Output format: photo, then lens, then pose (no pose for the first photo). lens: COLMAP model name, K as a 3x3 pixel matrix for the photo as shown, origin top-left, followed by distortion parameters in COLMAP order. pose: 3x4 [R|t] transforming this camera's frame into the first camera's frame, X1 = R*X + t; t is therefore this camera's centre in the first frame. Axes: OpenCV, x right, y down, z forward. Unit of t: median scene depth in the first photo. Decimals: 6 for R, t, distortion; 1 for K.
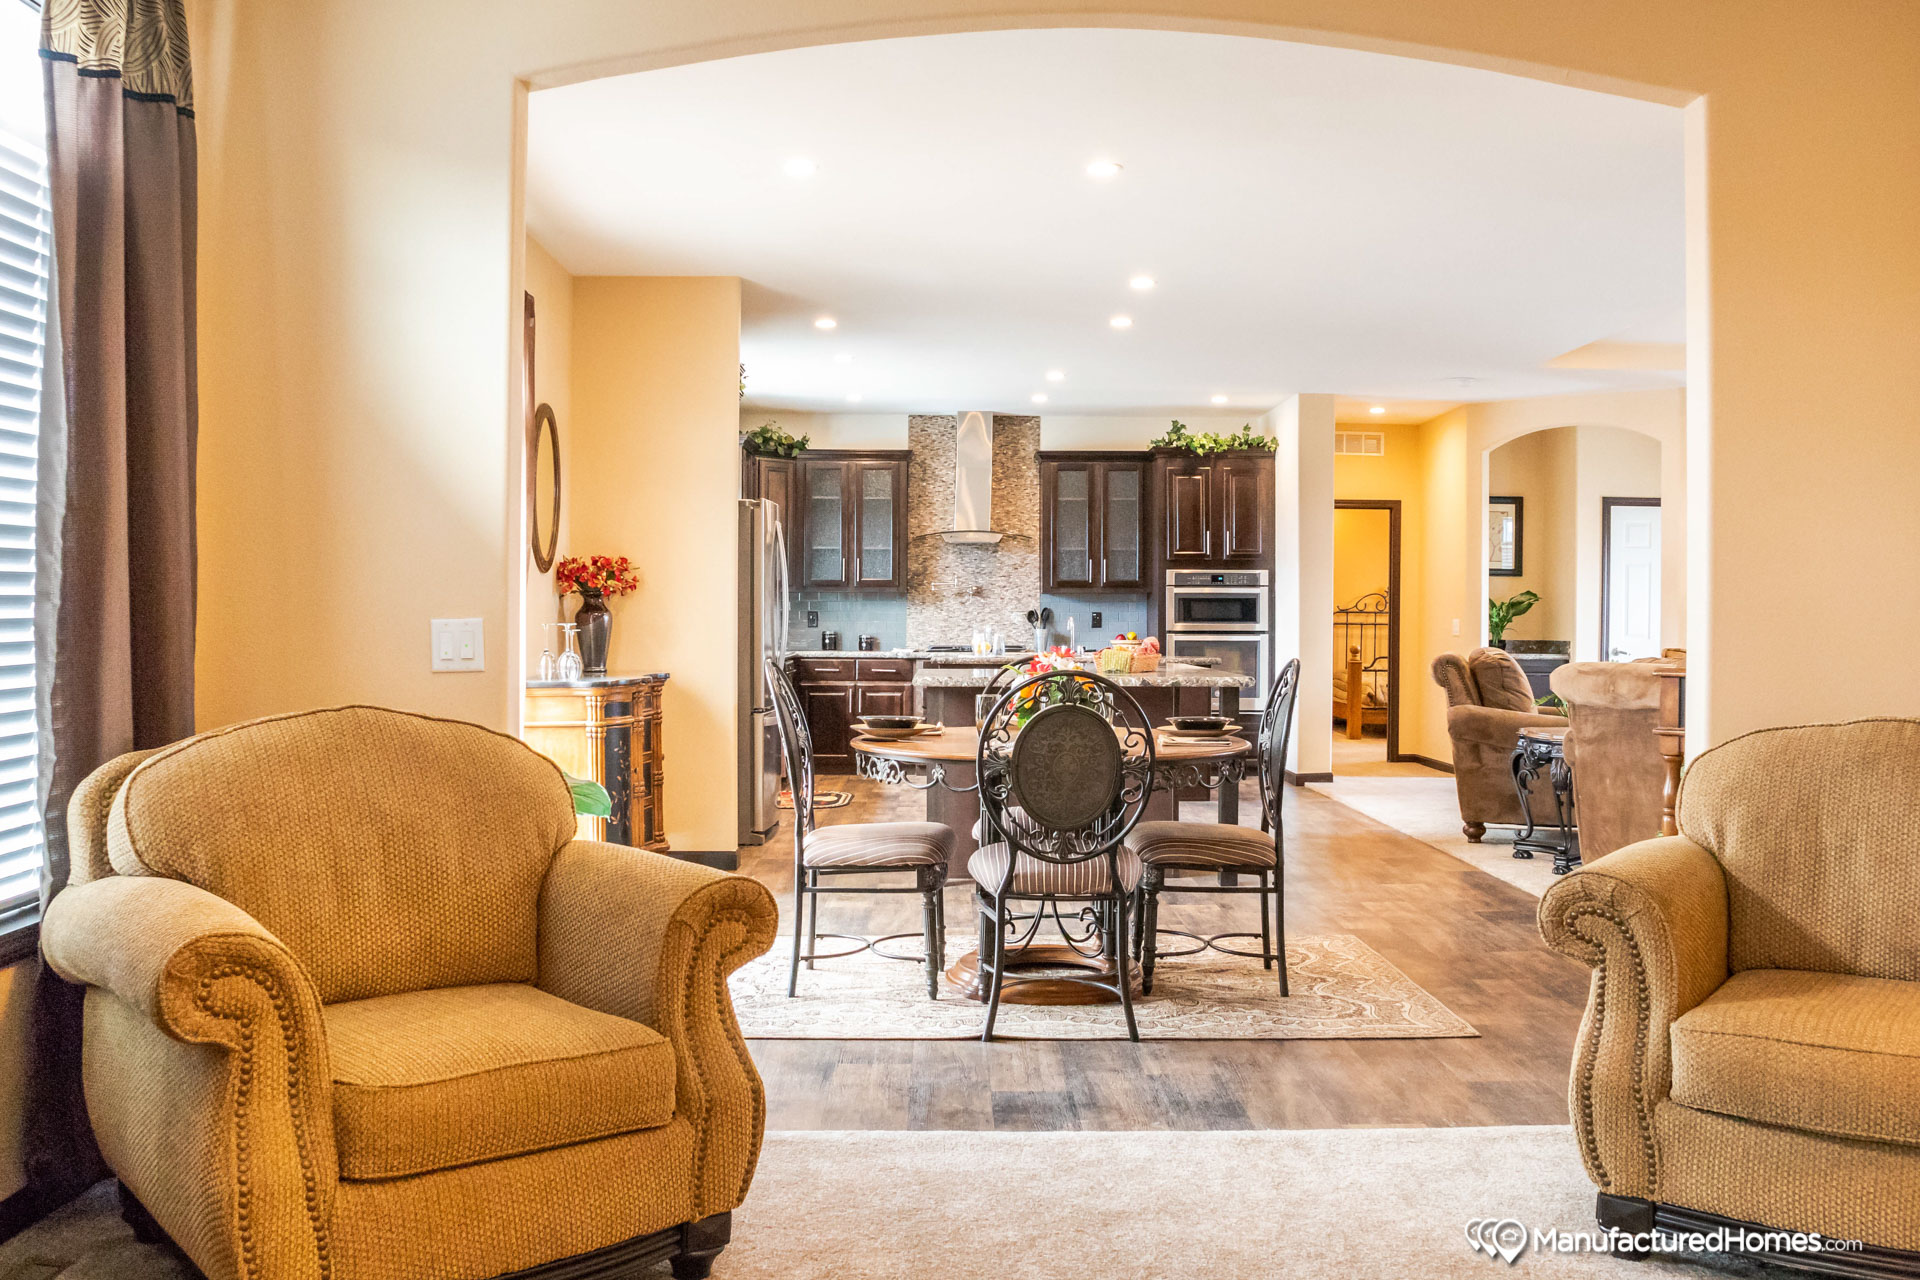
lens RADIAL K [[1696.8, 0, 960.0], [0, 1696.8, 640.0], [0, 0, 1]] dist [-0.107360, 0.021697]
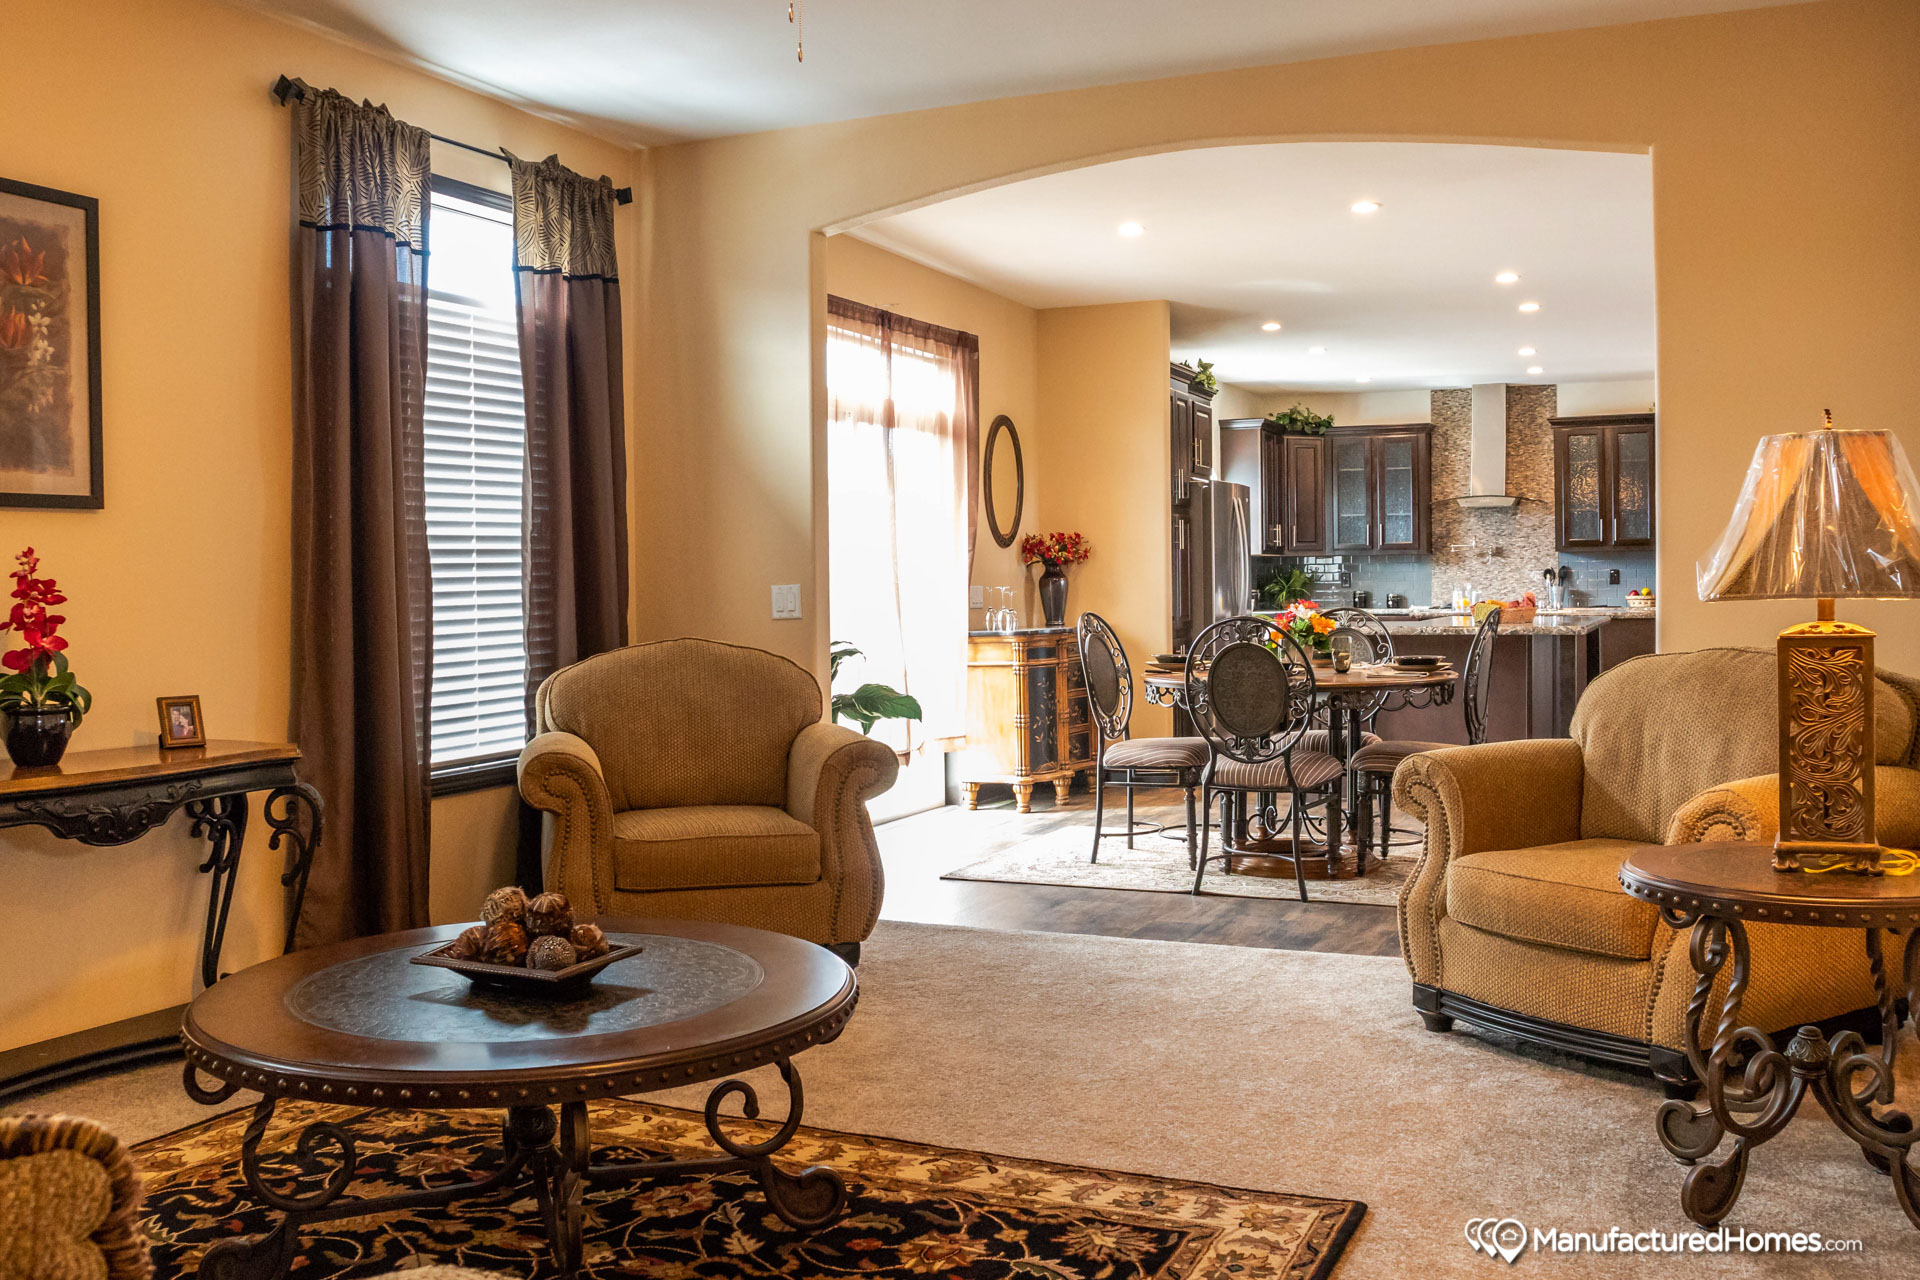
lens RADIAL K [[1696.8, 0, 960.0], [0, 1696.8, 640.0], [0, 0, 1]] dist [-0.107360, 0.021697]
pose [[0.907915, -0.001745, -0.419151, 0.244717], [0.010842, 0.999755, 0.019322, 0.004693], [0.419015, -0.022087, 0.907711, -0.173655]]
